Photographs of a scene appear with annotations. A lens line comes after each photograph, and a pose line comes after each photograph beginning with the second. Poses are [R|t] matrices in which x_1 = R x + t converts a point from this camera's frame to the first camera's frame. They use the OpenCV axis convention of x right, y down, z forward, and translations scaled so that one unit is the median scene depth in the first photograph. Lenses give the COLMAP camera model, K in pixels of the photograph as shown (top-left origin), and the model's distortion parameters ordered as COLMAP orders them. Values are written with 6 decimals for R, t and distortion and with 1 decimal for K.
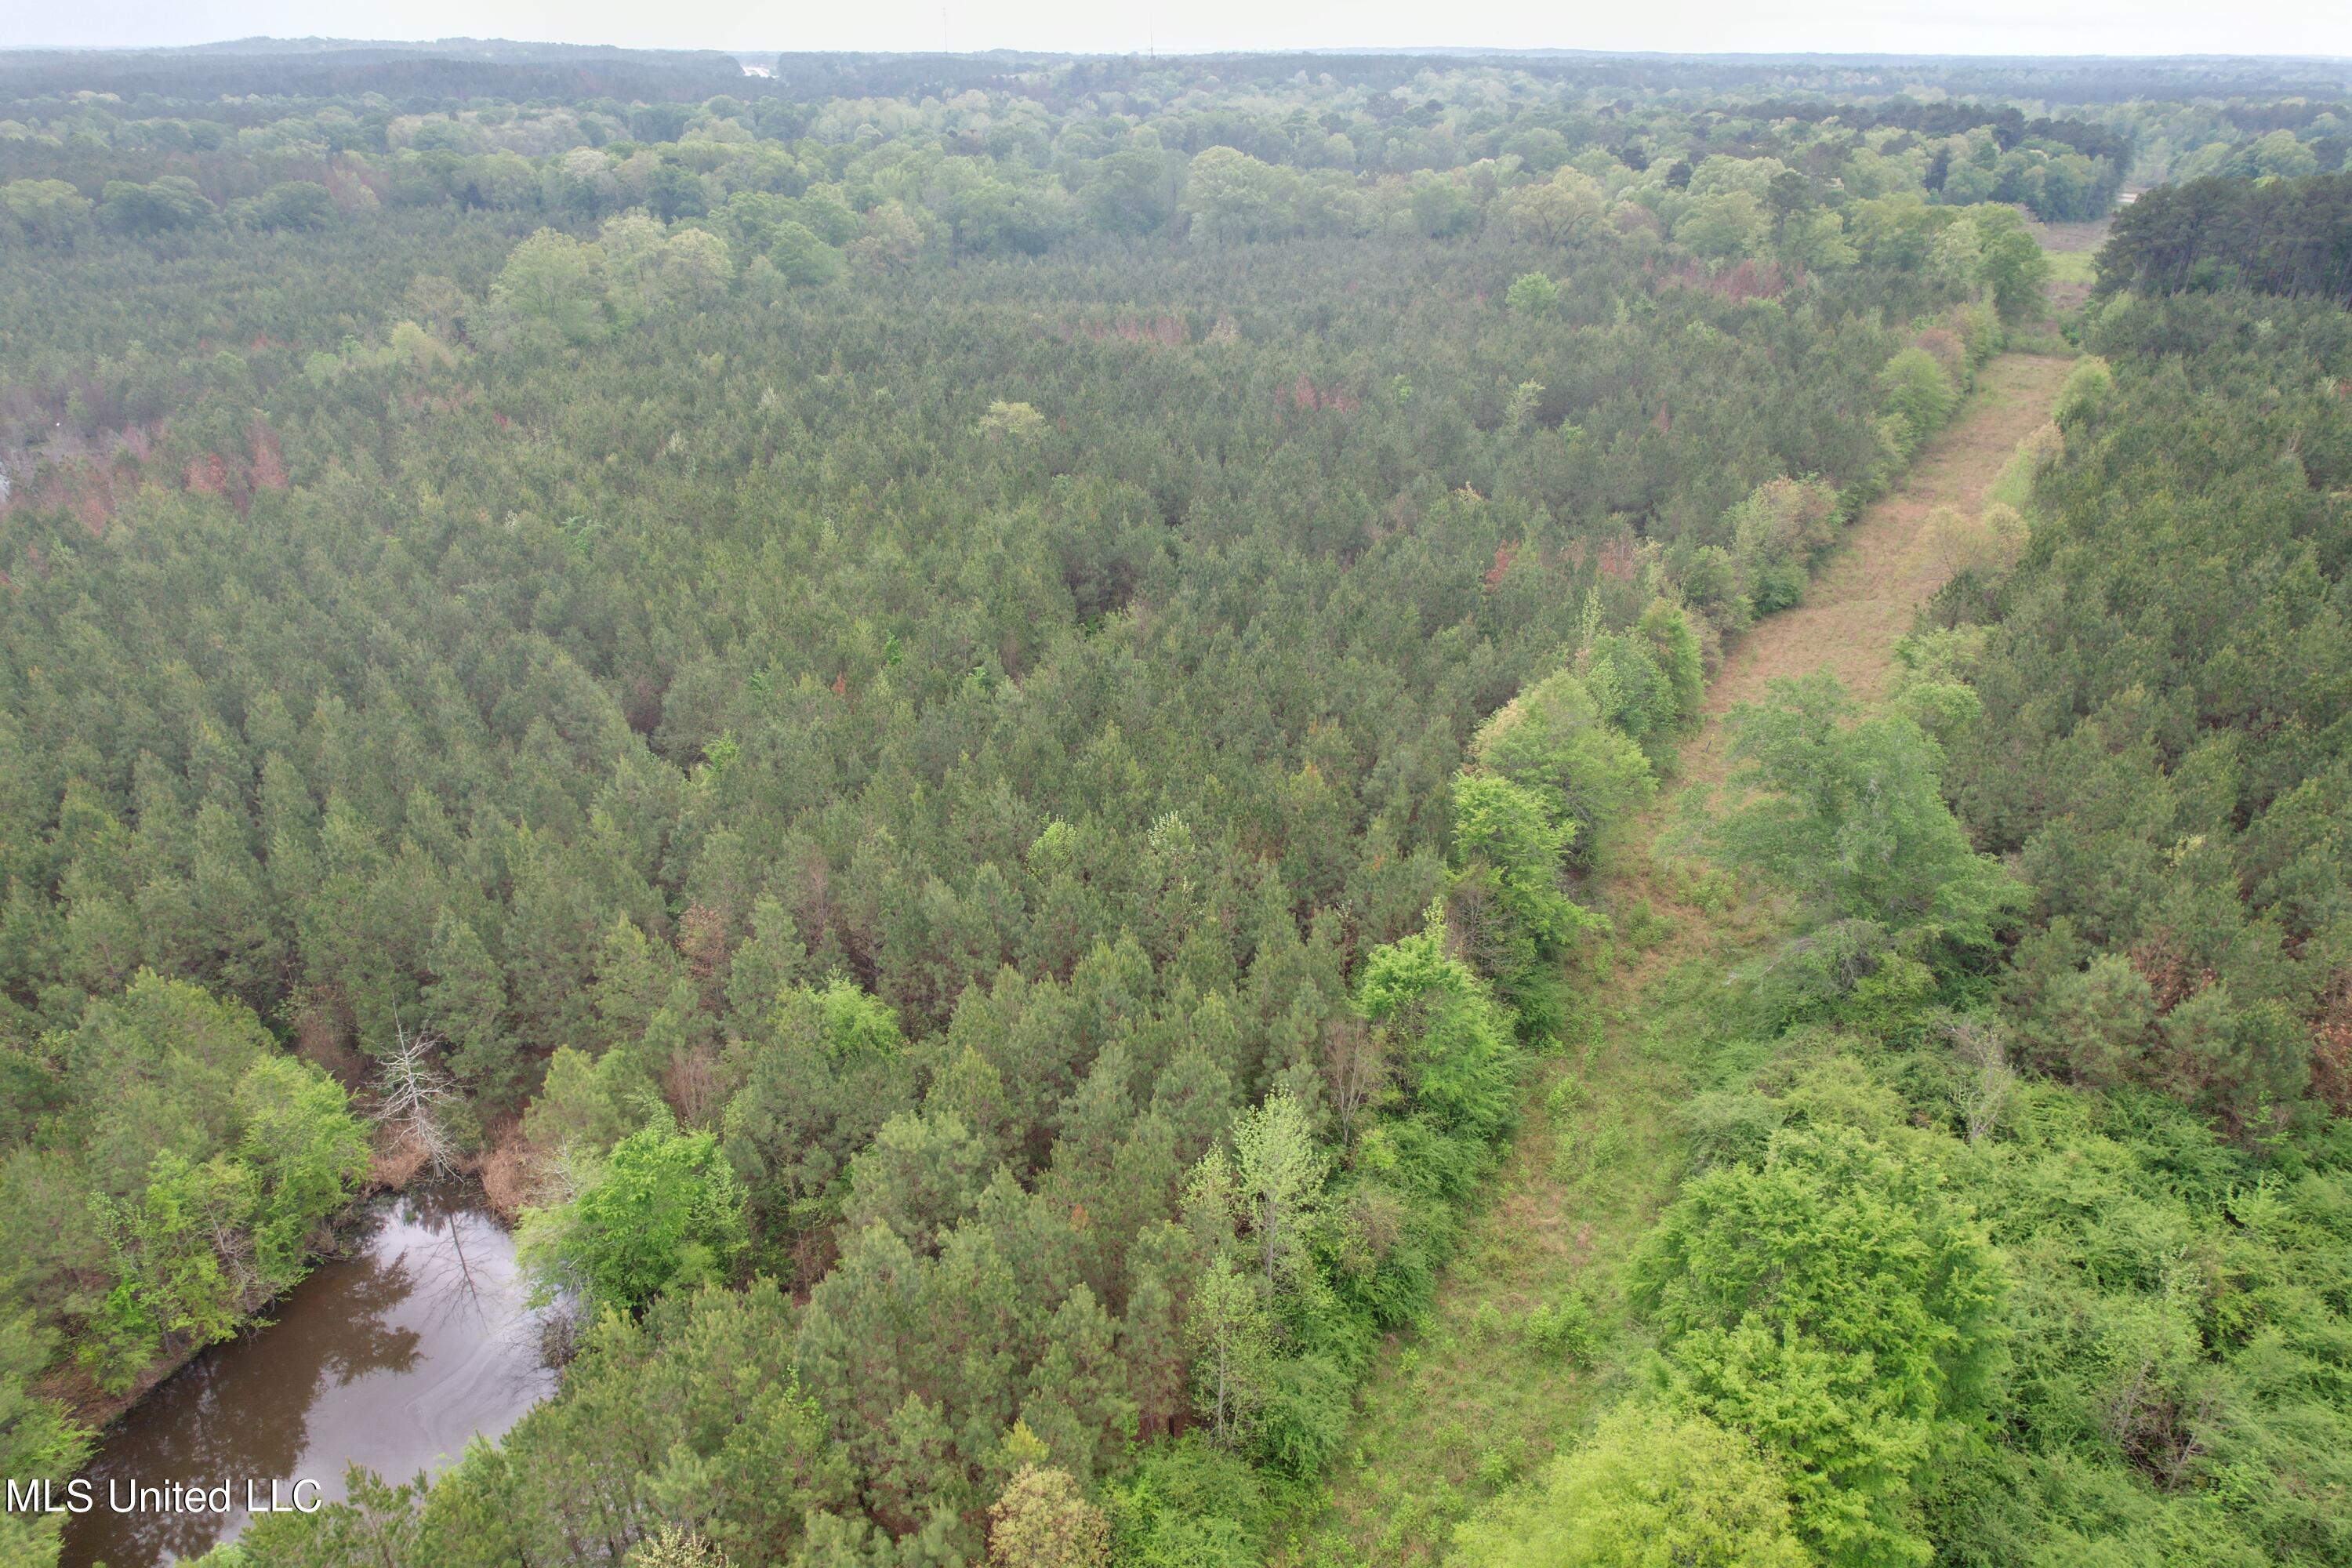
lens RADIAL K [[1510.9, 0, 1175.1], [0, 1510.9, 766.2], [0, 0, 1]] dist [-0.083221, 0.078254]
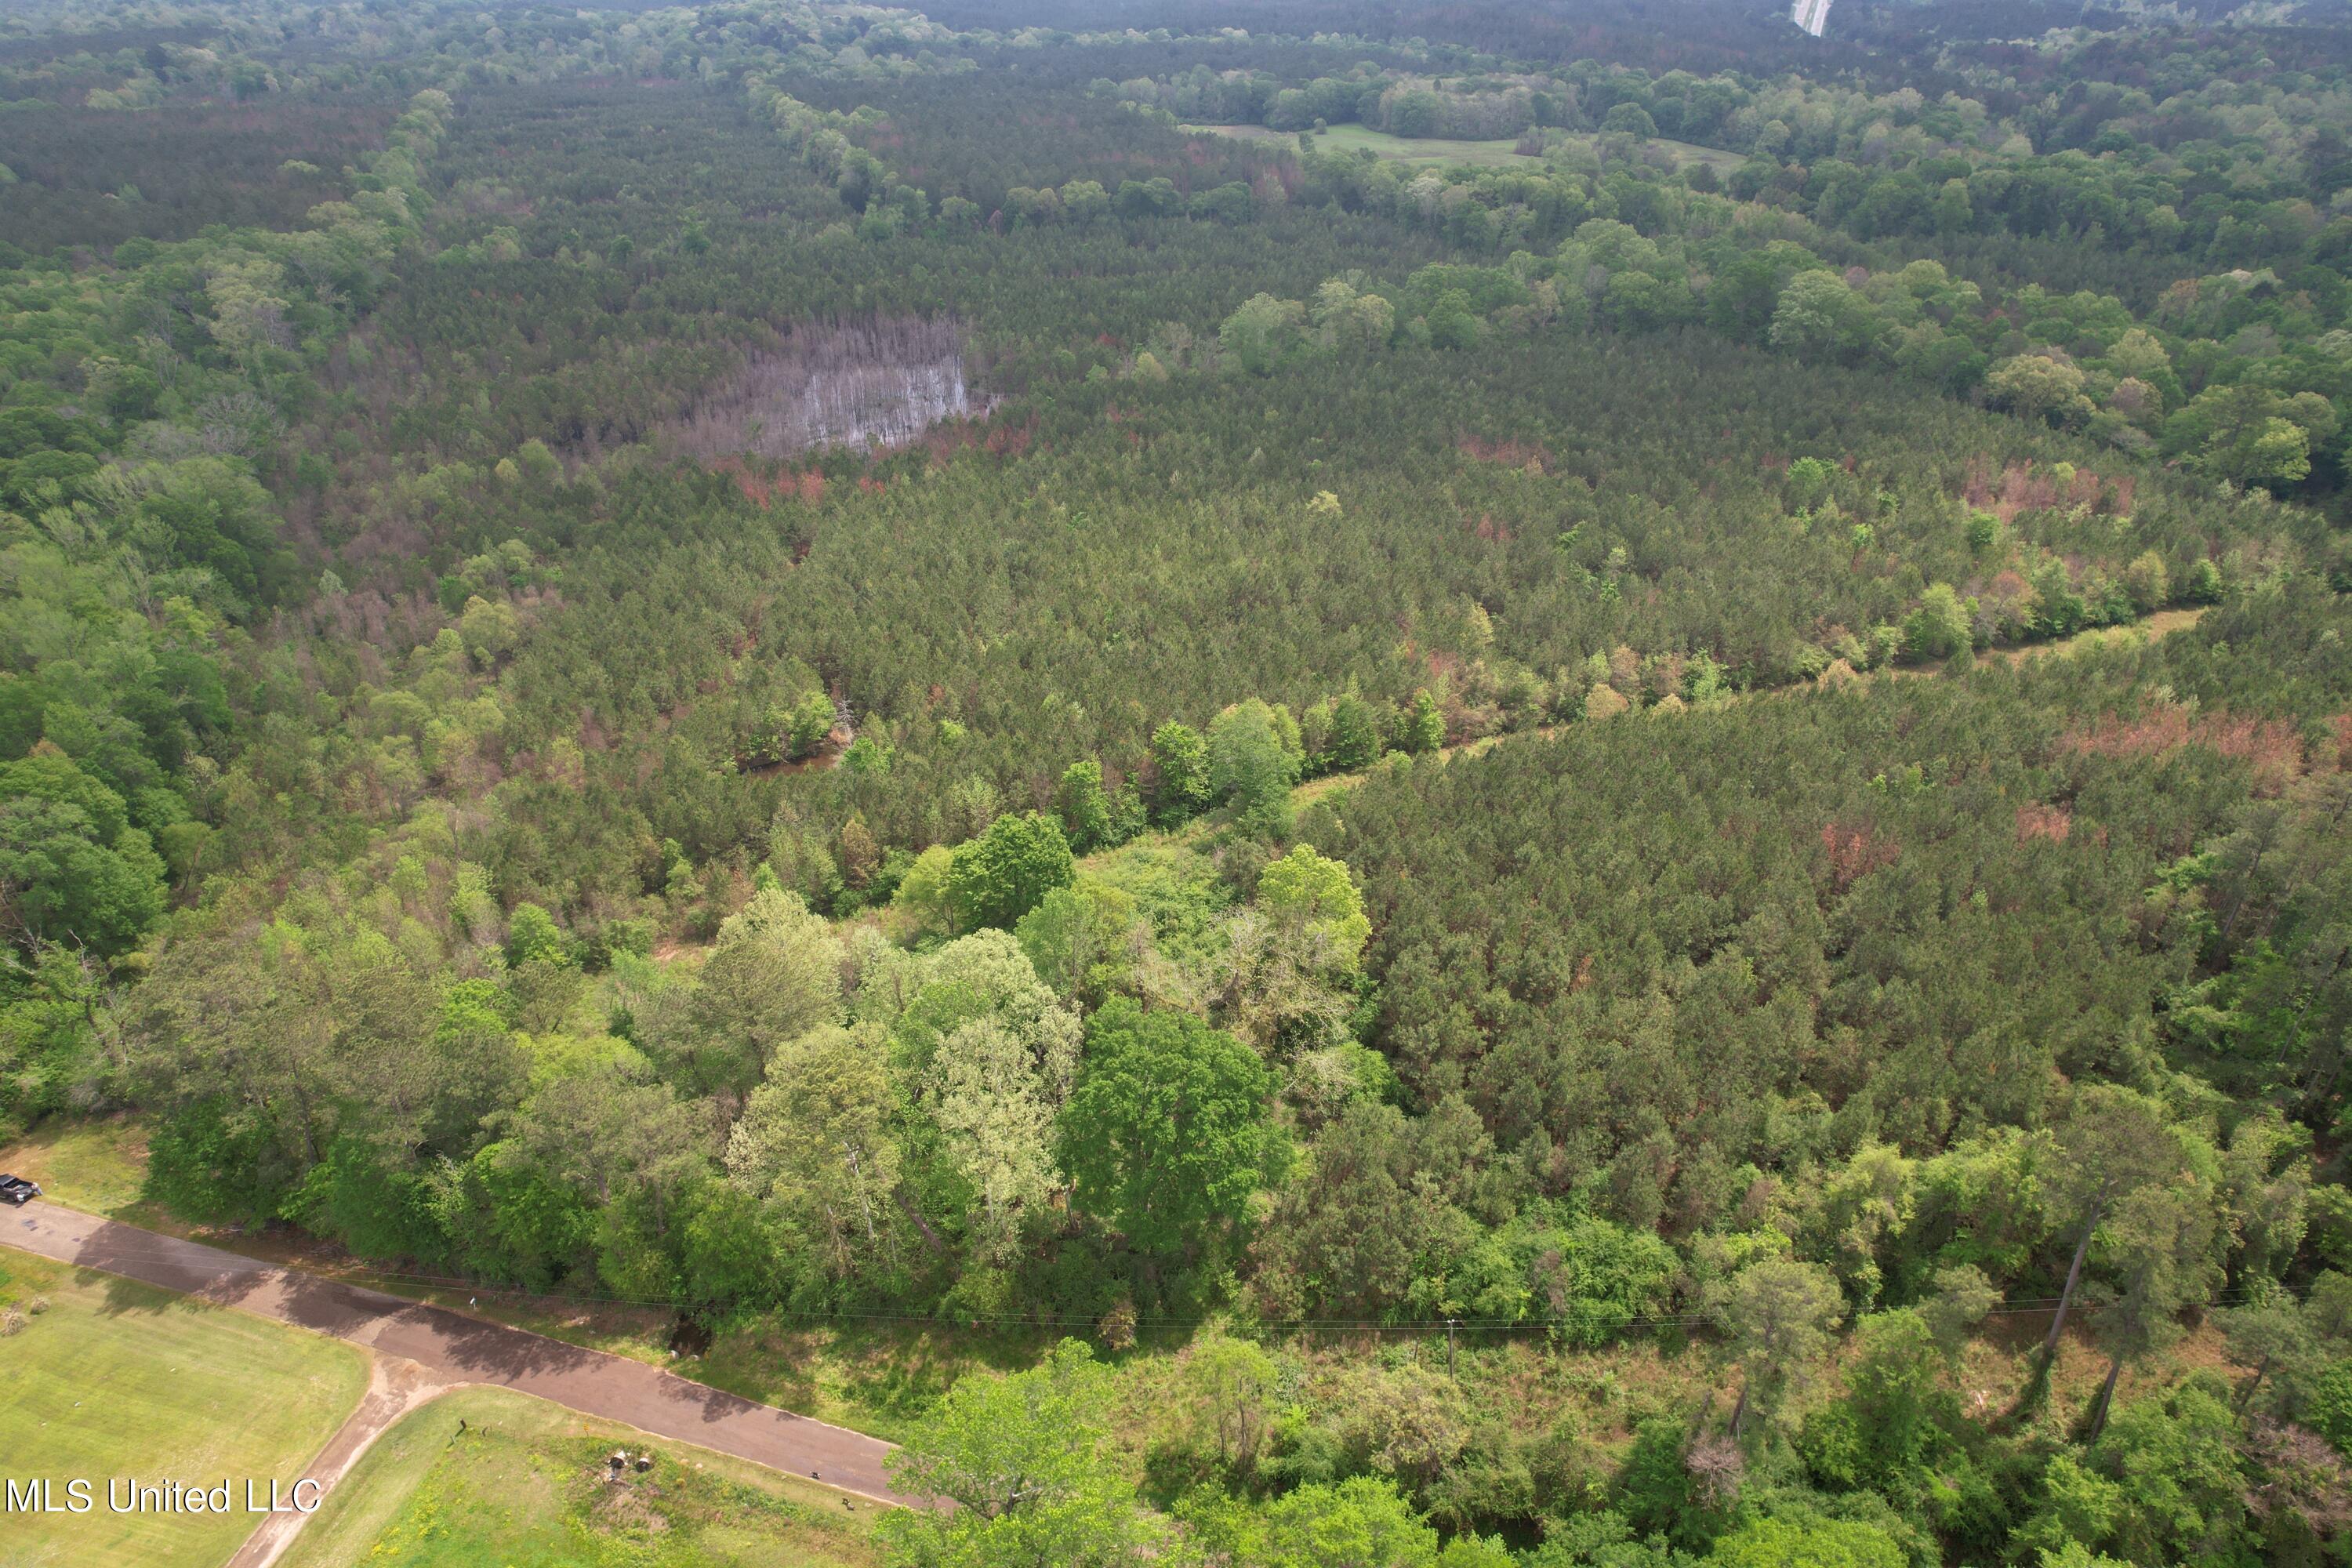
lens RADIAL K [[1510.9, 0, 1175.1], [0, 1510.9, 766.2], [0, 0, 1]] dist [-0.083221, 0.078254]
pose [[0.785312, 0.305086, -0.538709, 1.311845], [-0.265264, 0.952043, 0.152476, -0.256395], [0.559393, 0.023159, 0.828579, -0.922477]]
